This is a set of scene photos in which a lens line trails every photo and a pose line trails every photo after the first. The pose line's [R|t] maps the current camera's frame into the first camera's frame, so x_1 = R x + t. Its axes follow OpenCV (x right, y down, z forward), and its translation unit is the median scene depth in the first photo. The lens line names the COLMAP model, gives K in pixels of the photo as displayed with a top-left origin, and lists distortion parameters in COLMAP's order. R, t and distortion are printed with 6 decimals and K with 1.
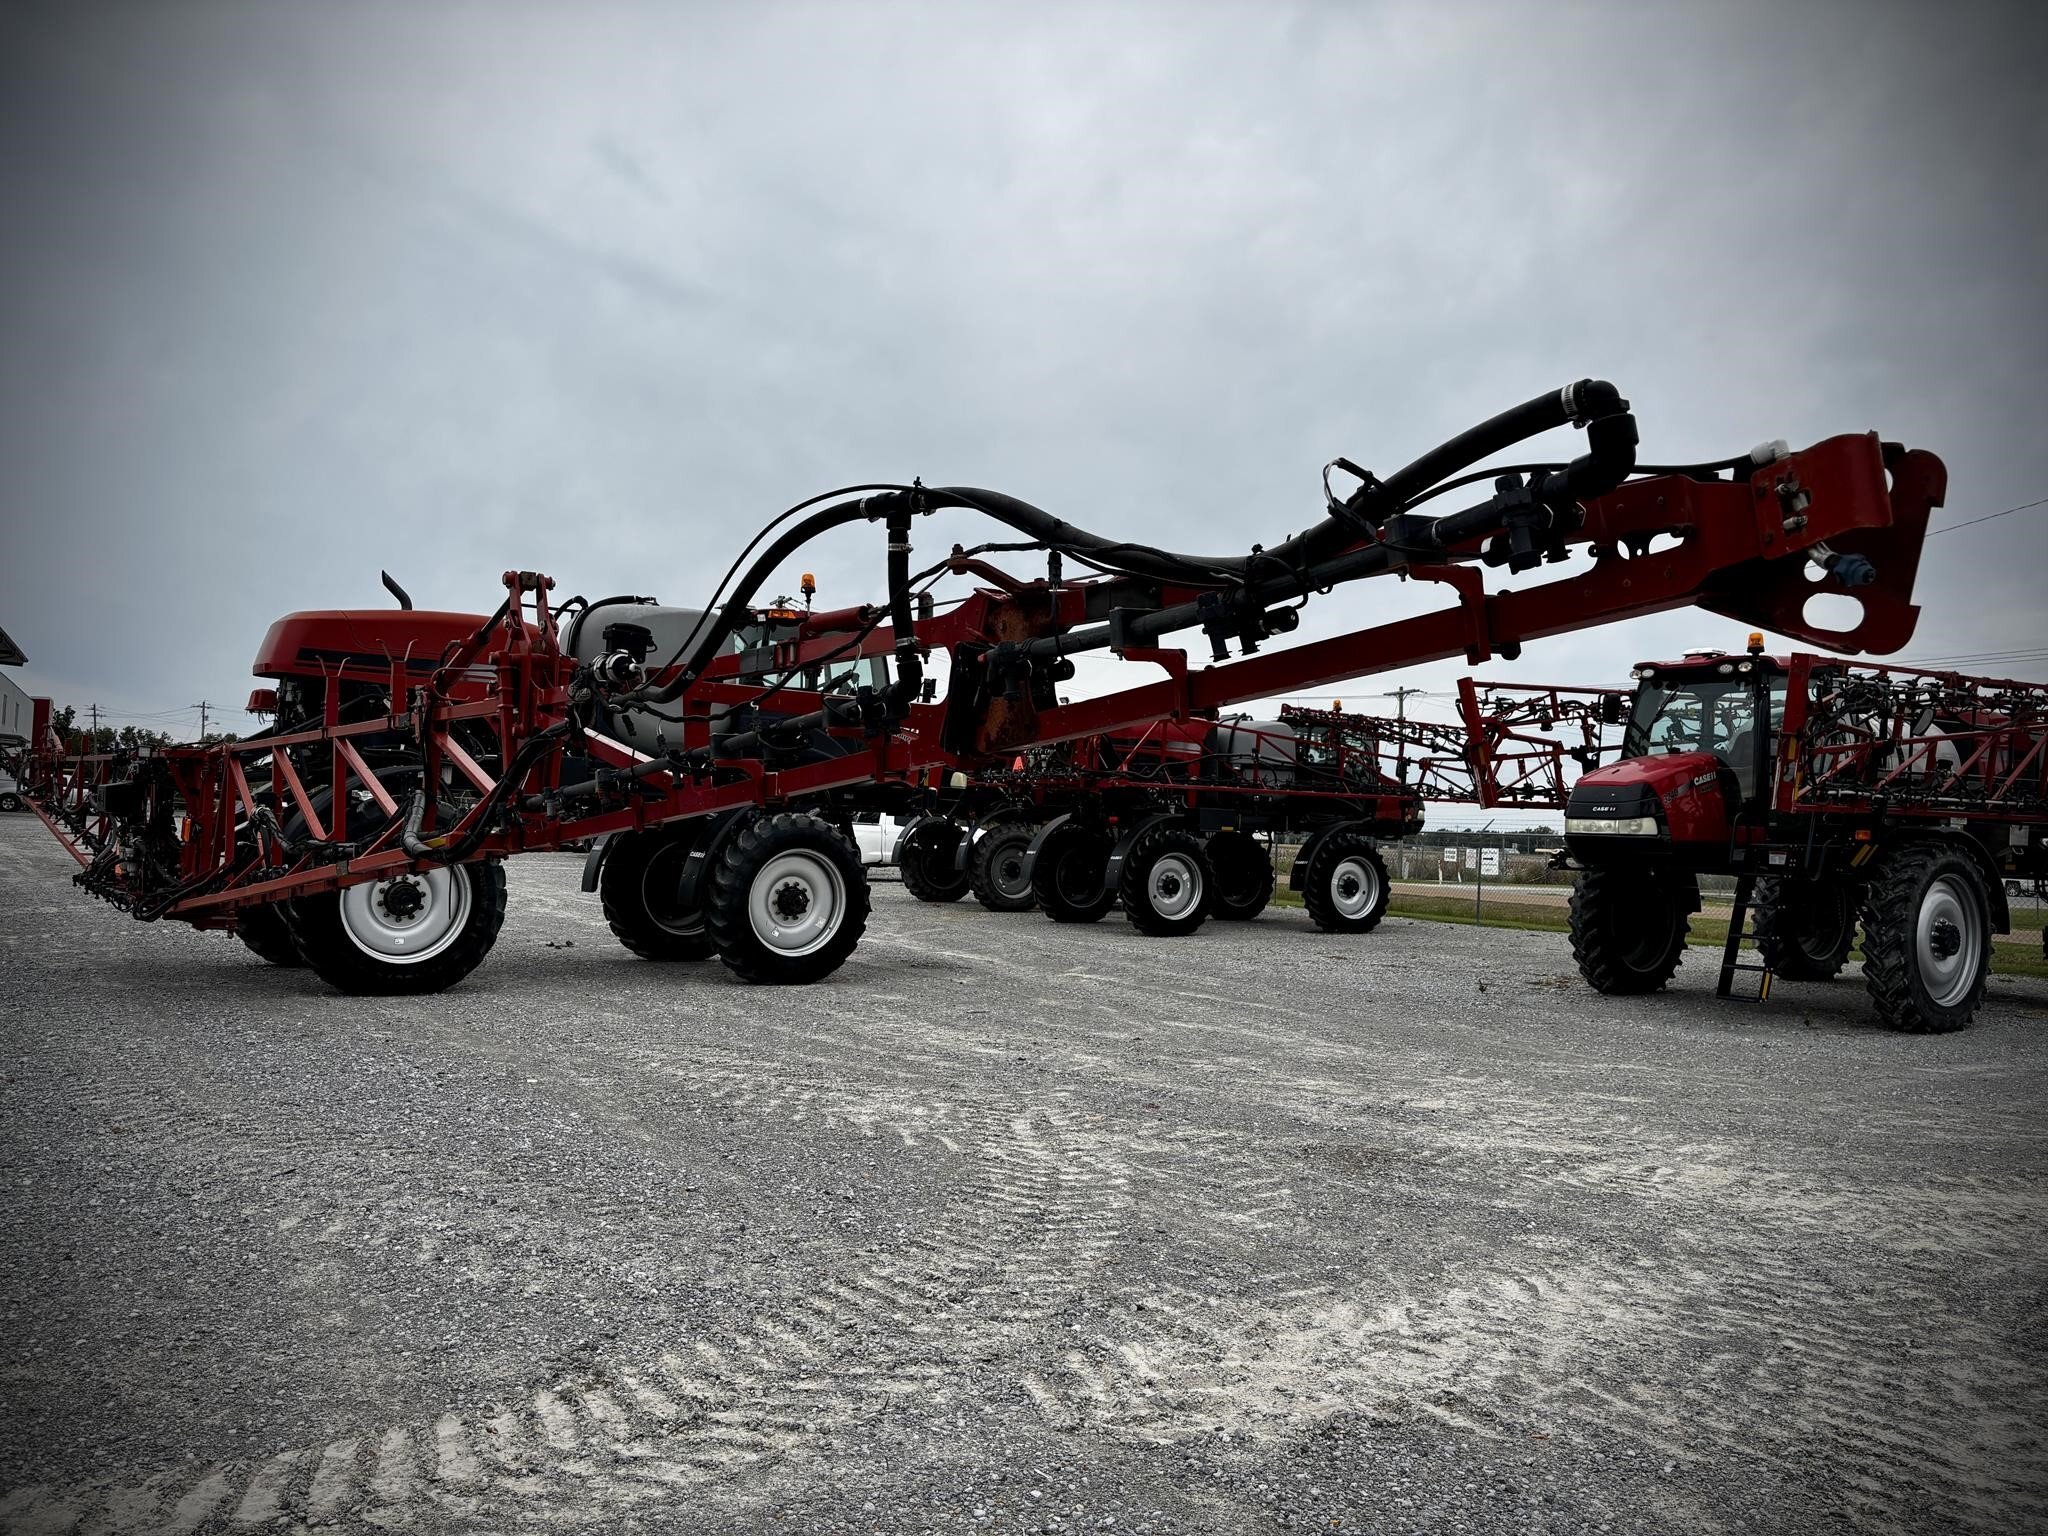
lens RADIAL K [[1574.3, 0, 1024.0], [0, 1574.3, 768.0], [0, 0, 1]] dist [0.078137, -0.083908]
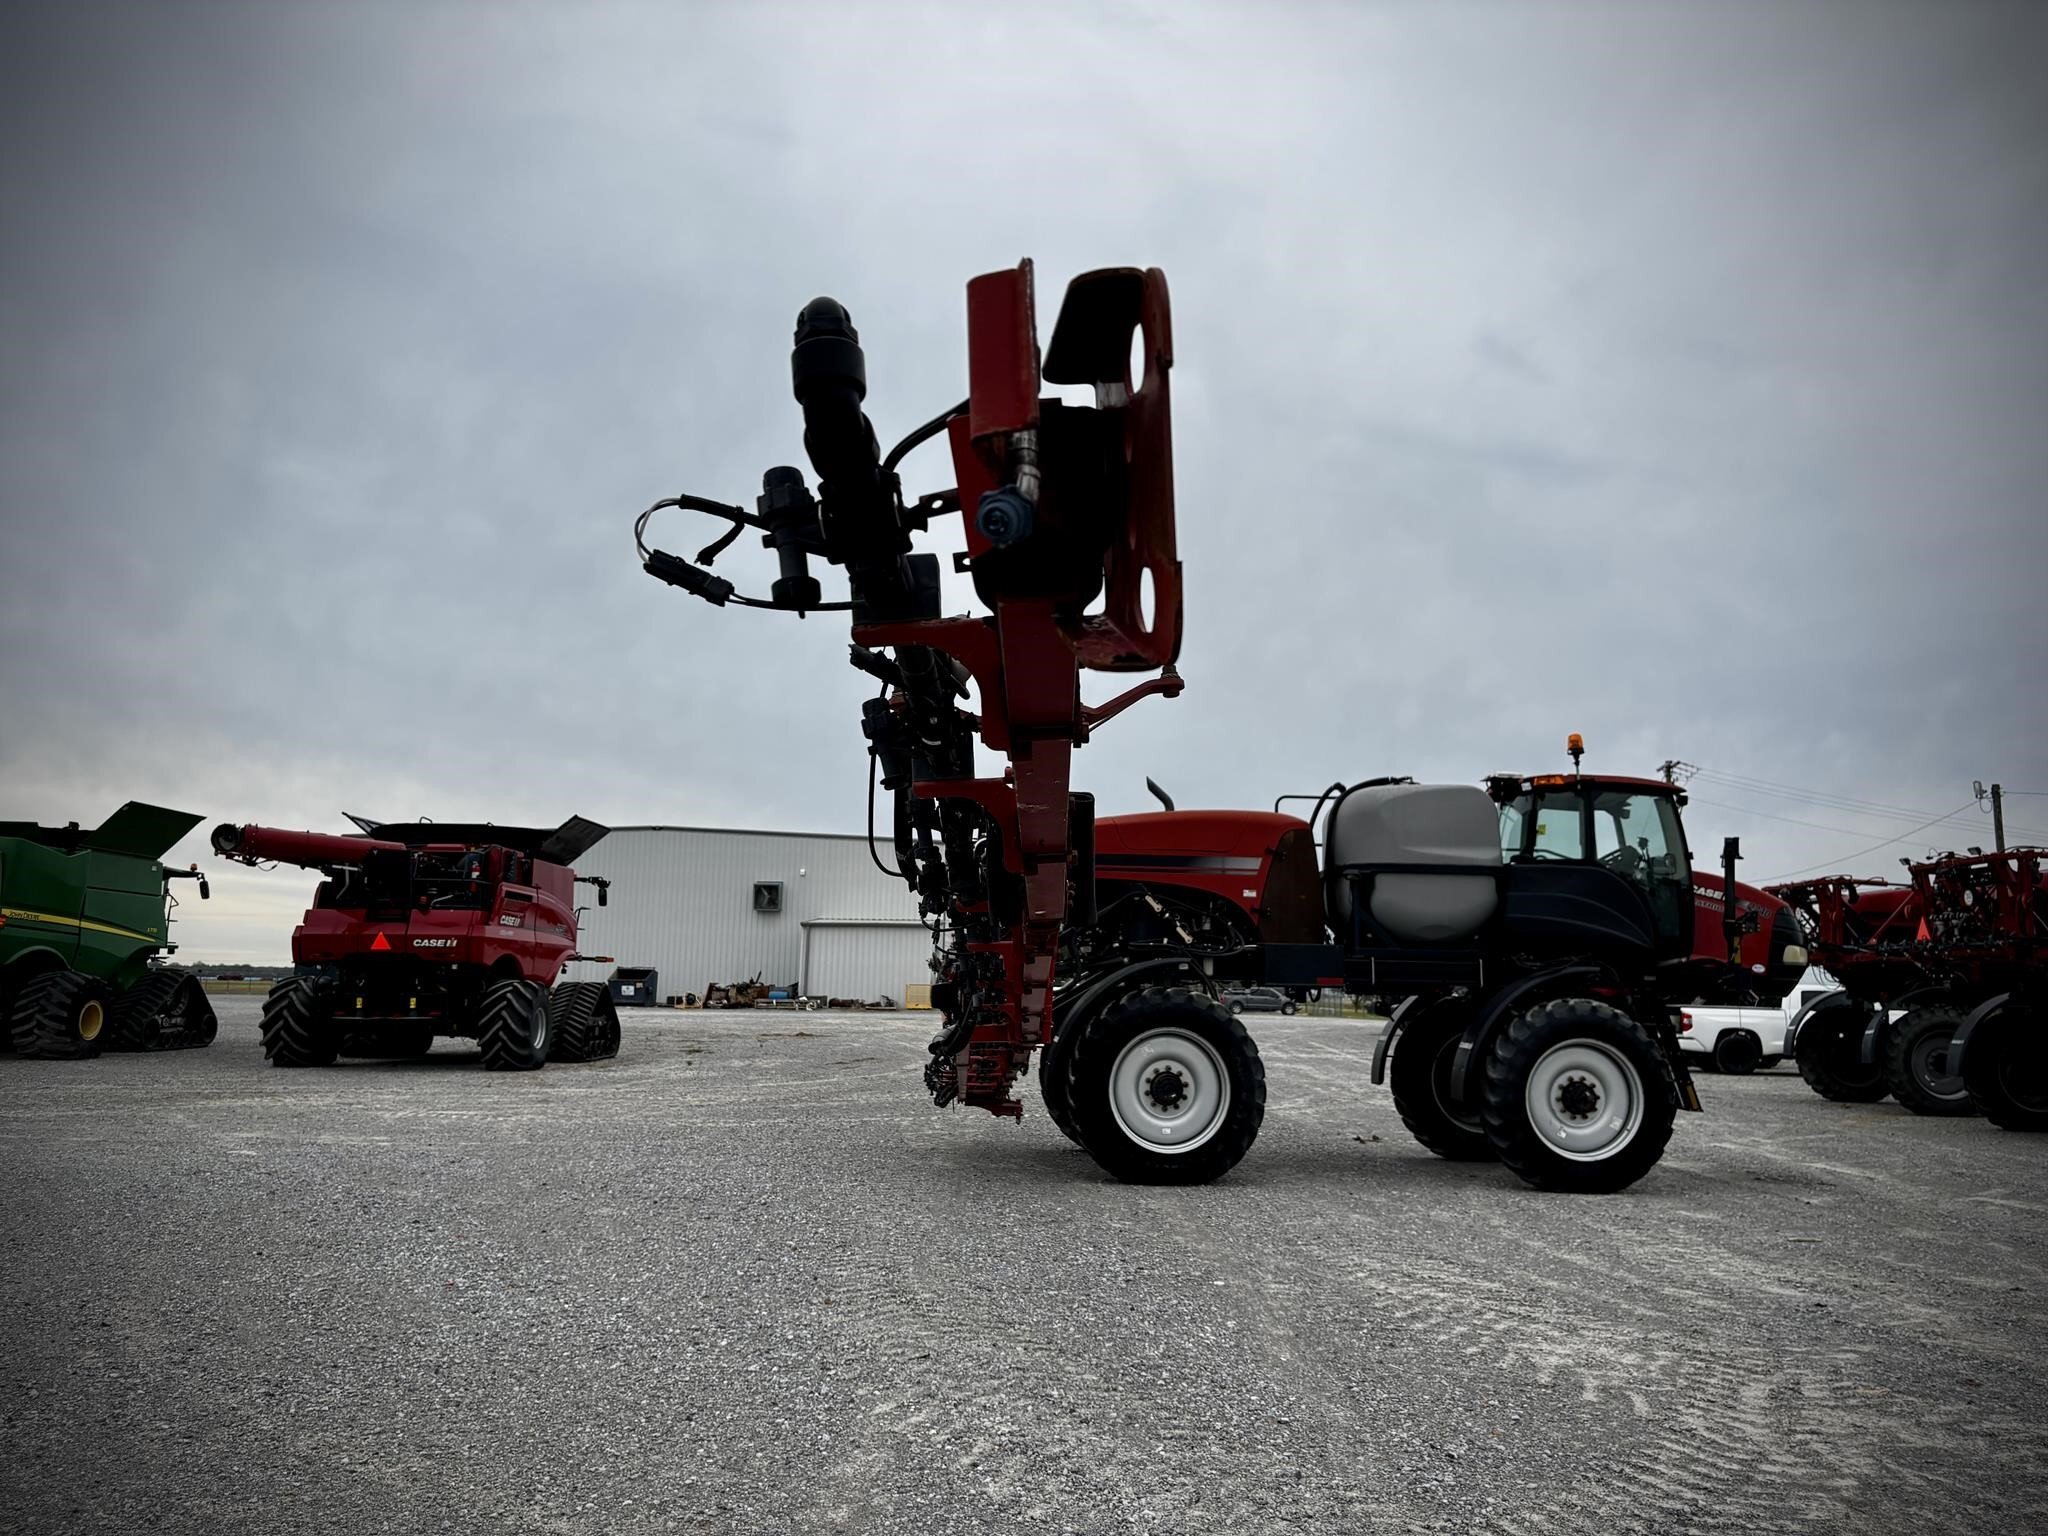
lens RADIAL K [[1574.3, 0, 1024.0], [0, 1574.3, 768.0], [0, 0, 1]] dist [0.078137, -0.083908]
pose [[0.839074, -0.100978, -0.534563, 0.102672], [0.037093, 0.990955, -0.128966, 0.004343], [0.542751, 0.088383, 0.835231, 0.069669]]
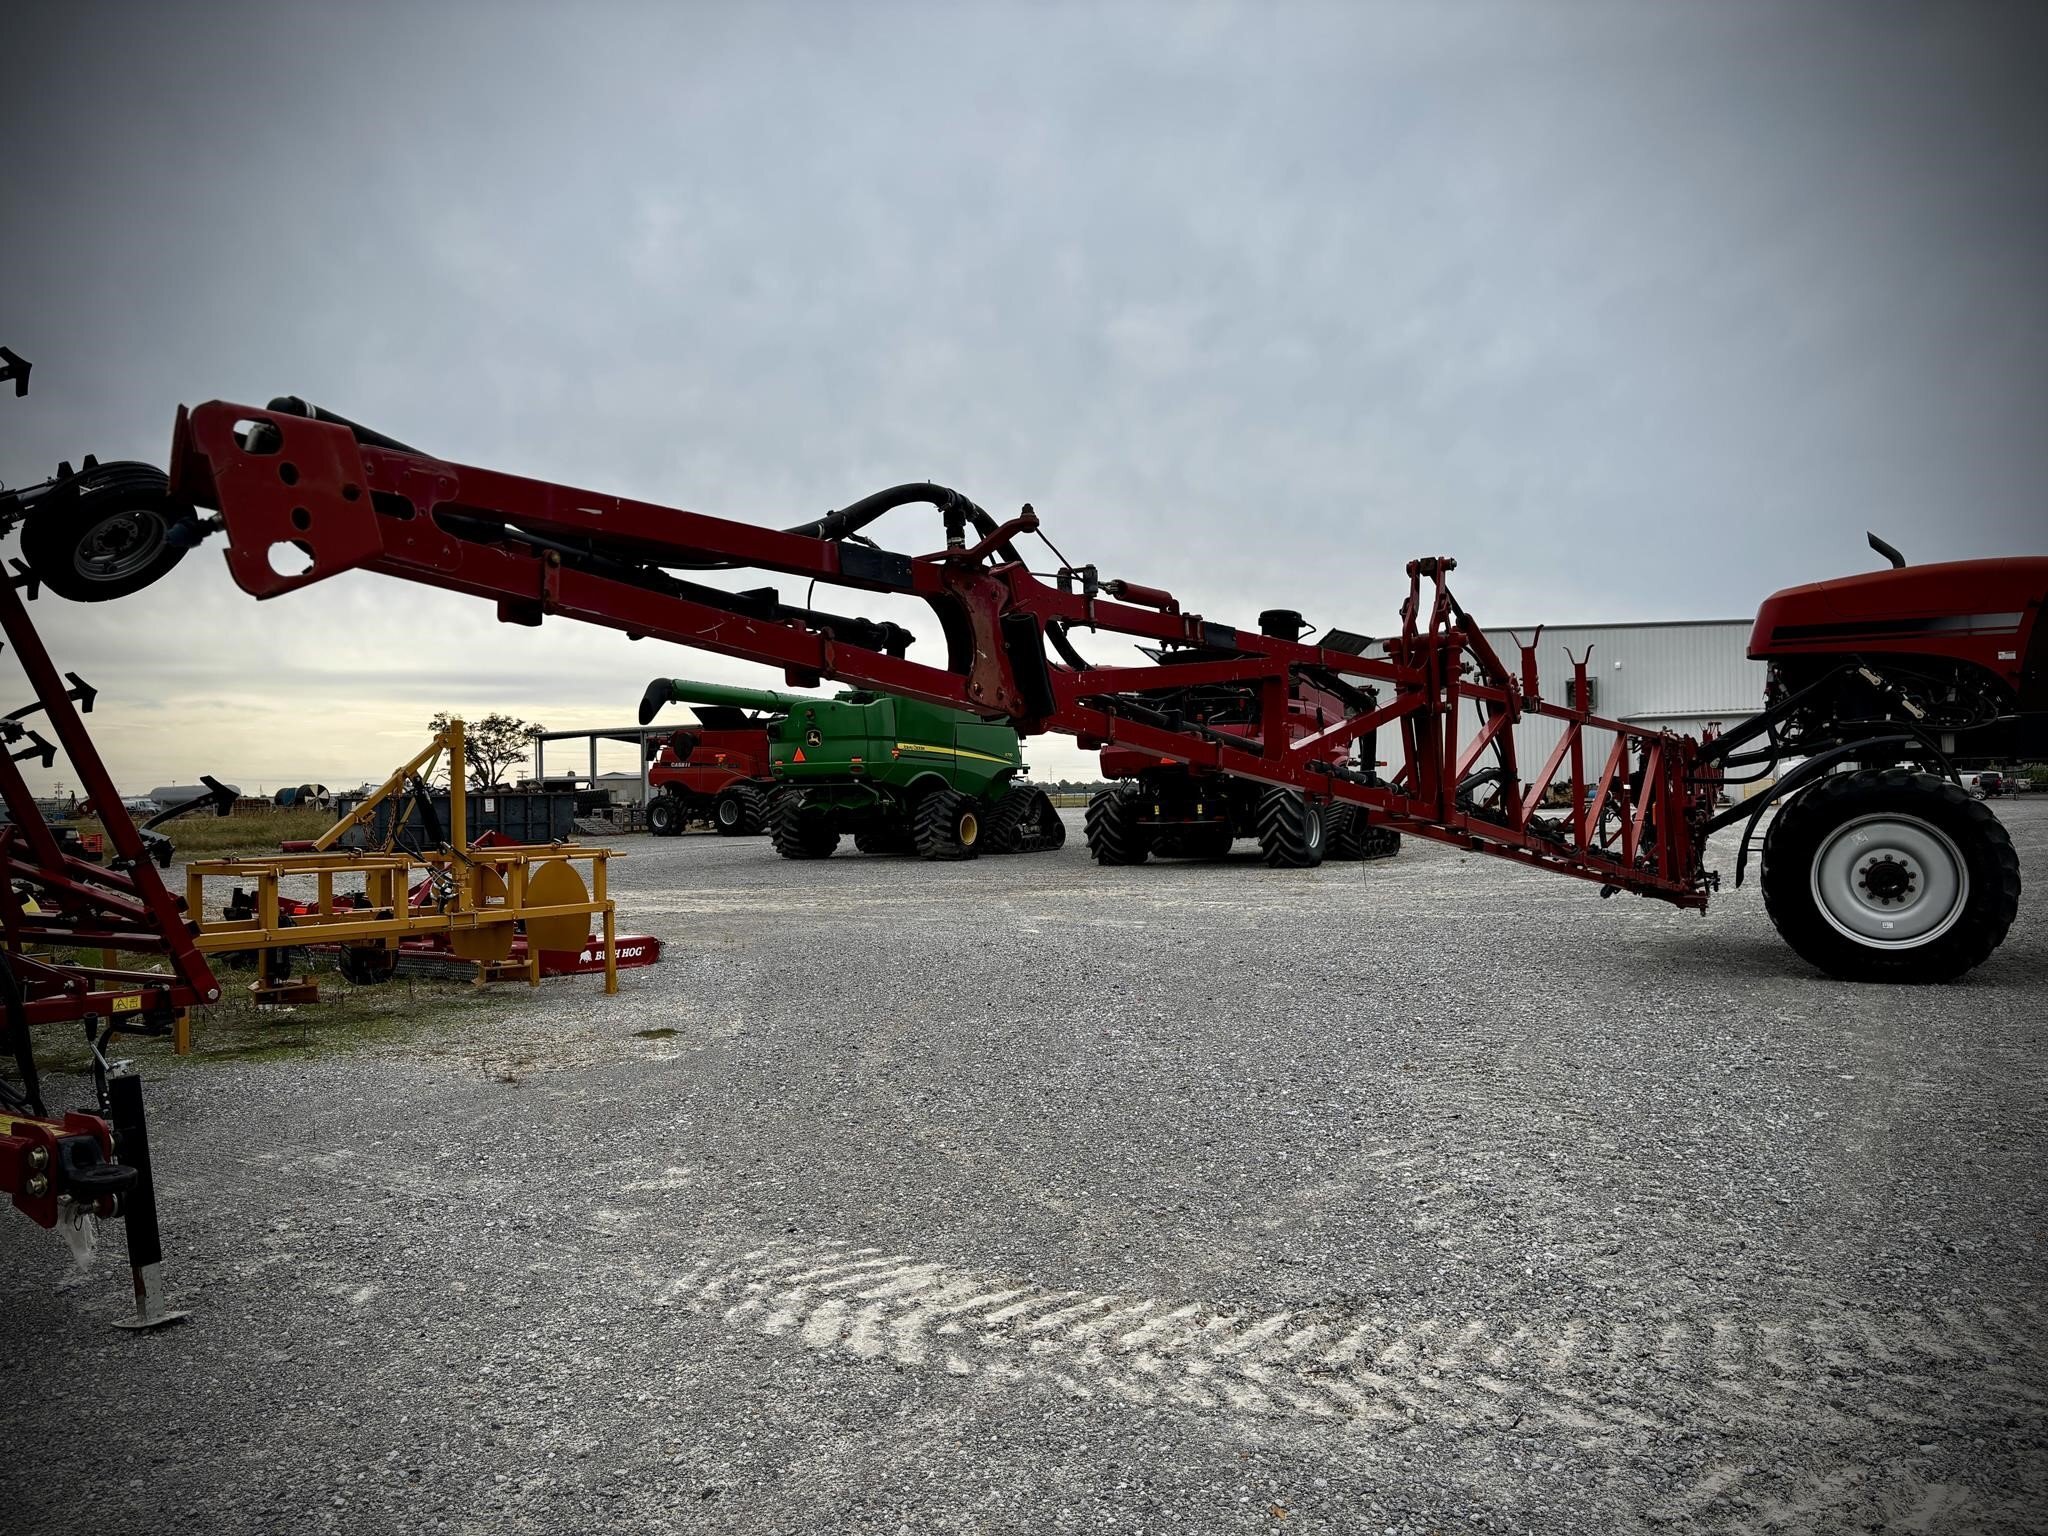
lens RADIAL K [[1574.3, 0, 1024.0], [0, 1574.3, 768.0], [0, 0, 1]] dist [0.078137, -0.083908]
pose [[0.441376, -0.064226, -0.895021, 0.229280], [0.071373, 0.996788, -0.036332, 0.014751], [0.894479, -0.047845, 0.444543, 0.131890]]
